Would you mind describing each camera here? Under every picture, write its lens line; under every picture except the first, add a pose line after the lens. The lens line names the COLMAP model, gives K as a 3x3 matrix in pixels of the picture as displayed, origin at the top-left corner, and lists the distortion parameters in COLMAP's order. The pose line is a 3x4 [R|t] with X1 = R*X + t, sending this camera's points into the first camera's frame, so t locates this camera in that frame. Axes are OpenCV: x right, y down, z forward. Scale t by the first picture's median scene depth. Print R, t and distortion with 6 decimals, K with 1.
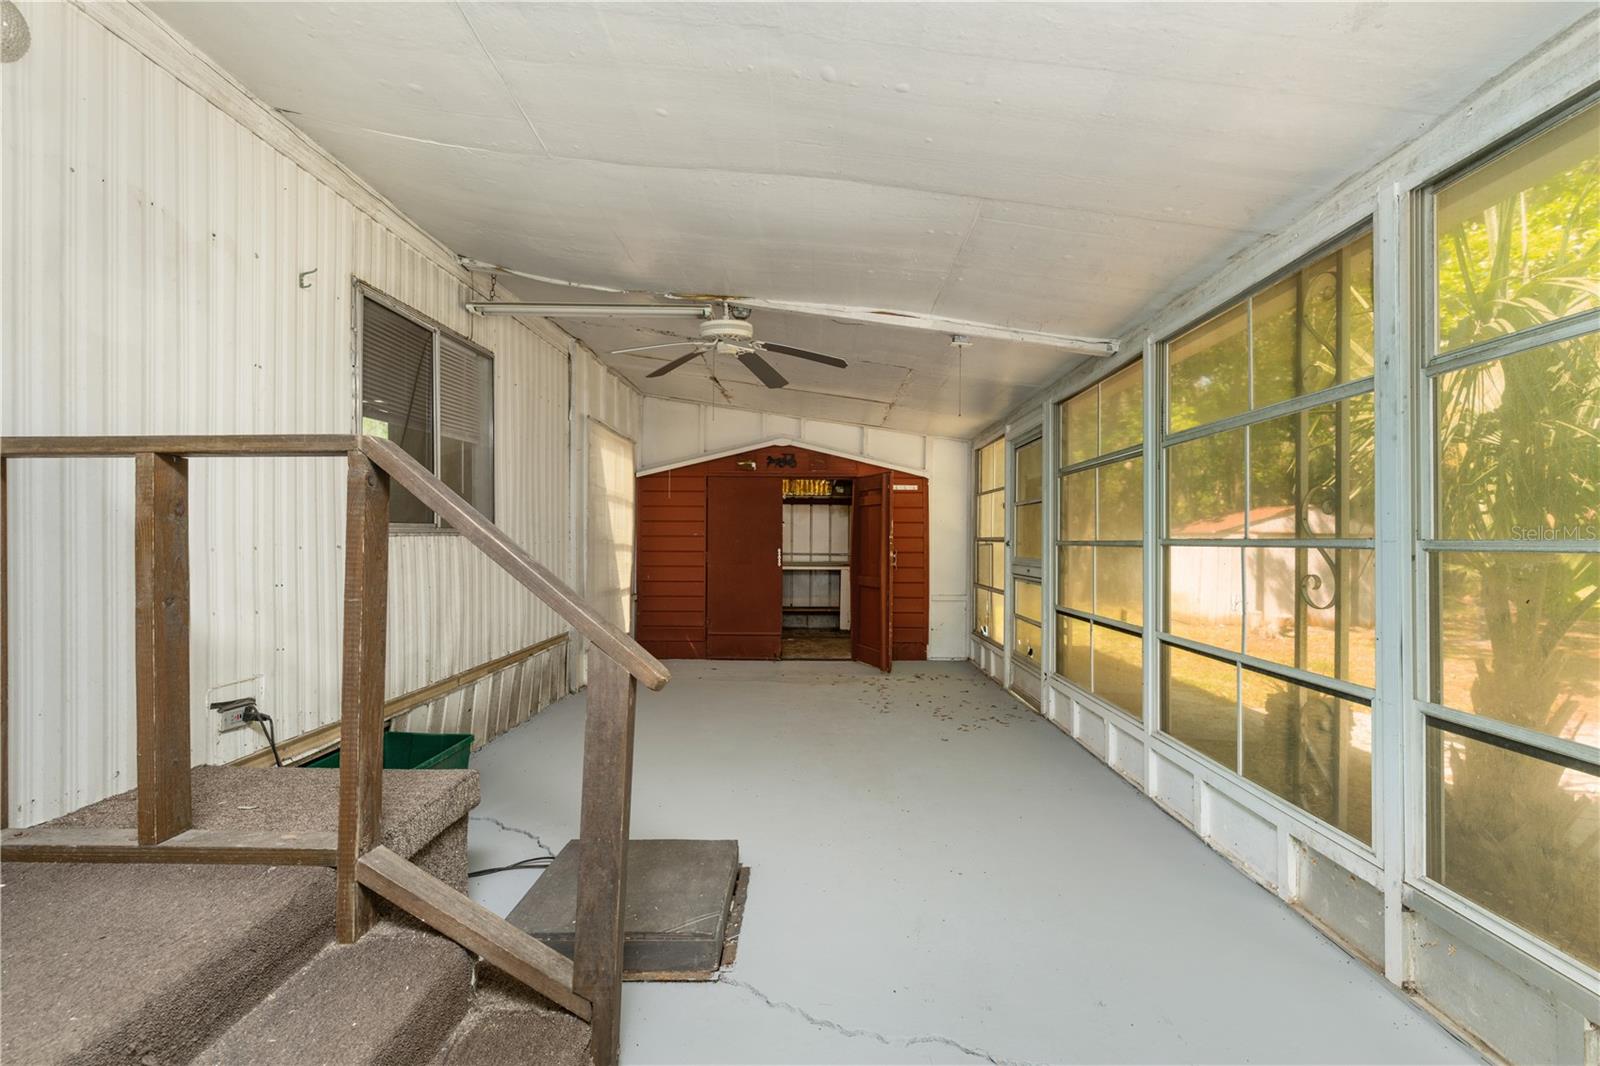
lens RADIAL K [[695.7, 0, 801.8], [0, 695.7, 538.9], [0, 0, 1]] dist [-0.001666, 0.000661]
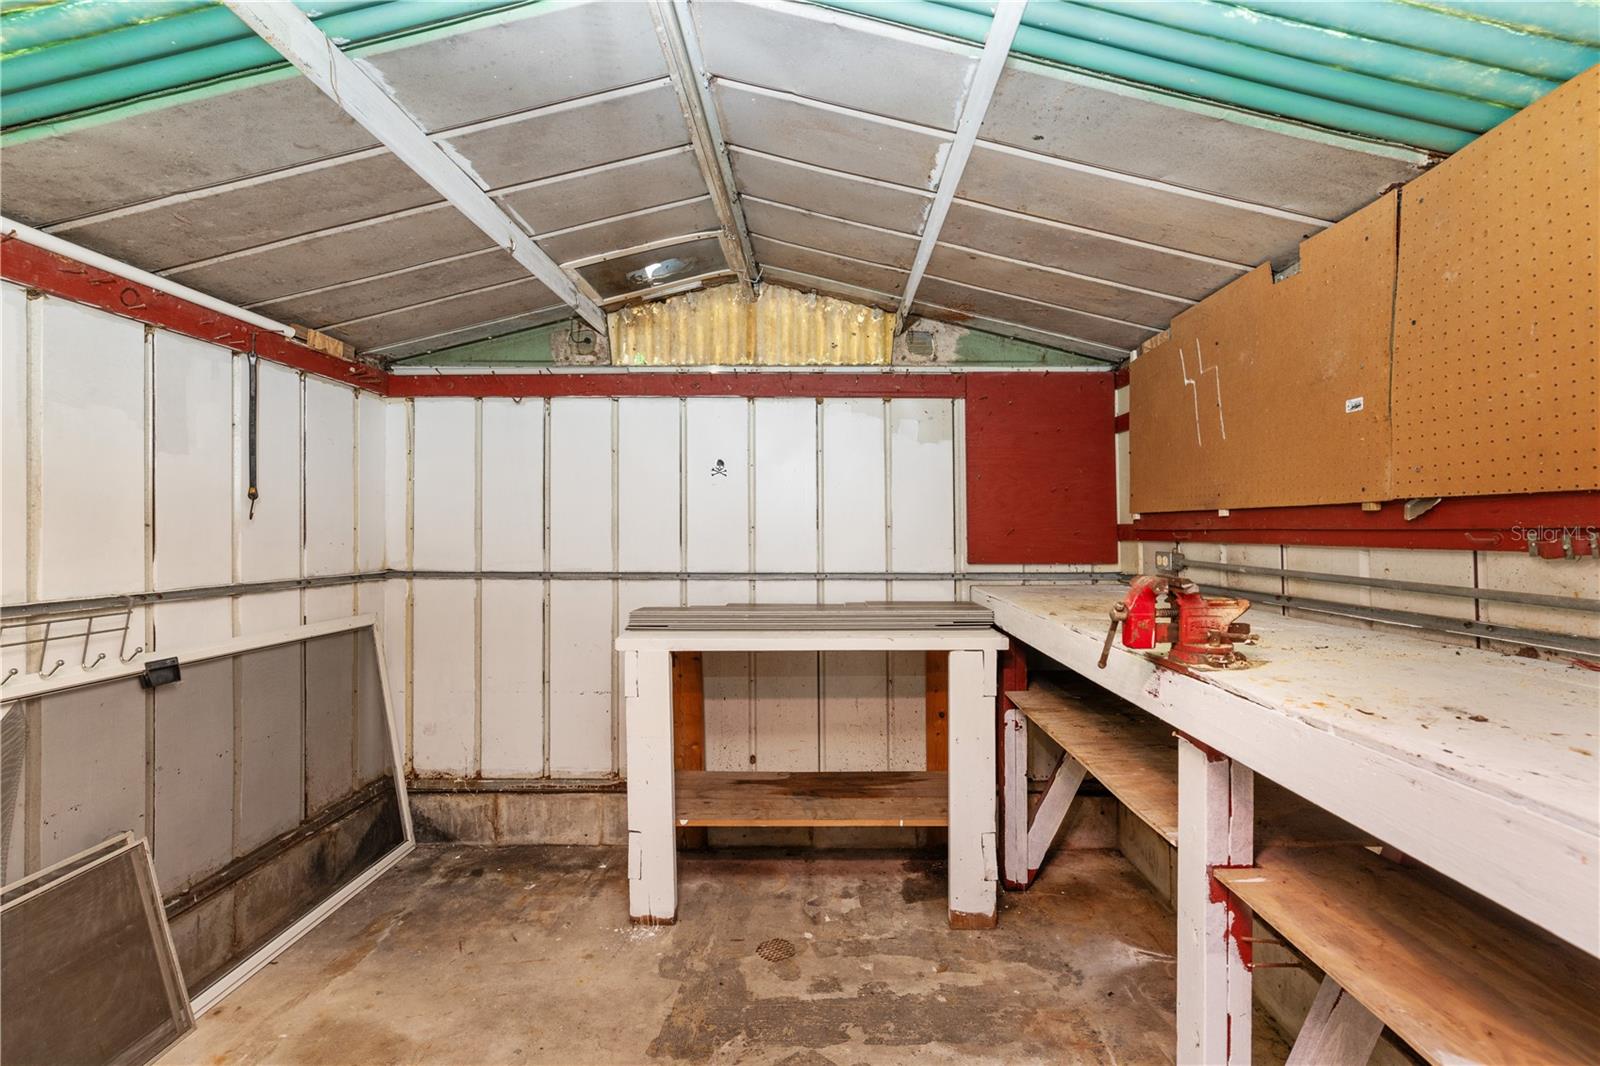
lens RADIAL K [[695.7, 0, 826.1], [0, 695.7, 527.8], [0, 0, 1]] dist [-0.001666, 0.000661]
pose [[0.999758, -0.012043, 0.018394, 0.011146], [0.012093, 0.999923, -0.002635, 0.003390], [-0.018361, 0.002857, 0.999827, 0.765527]]
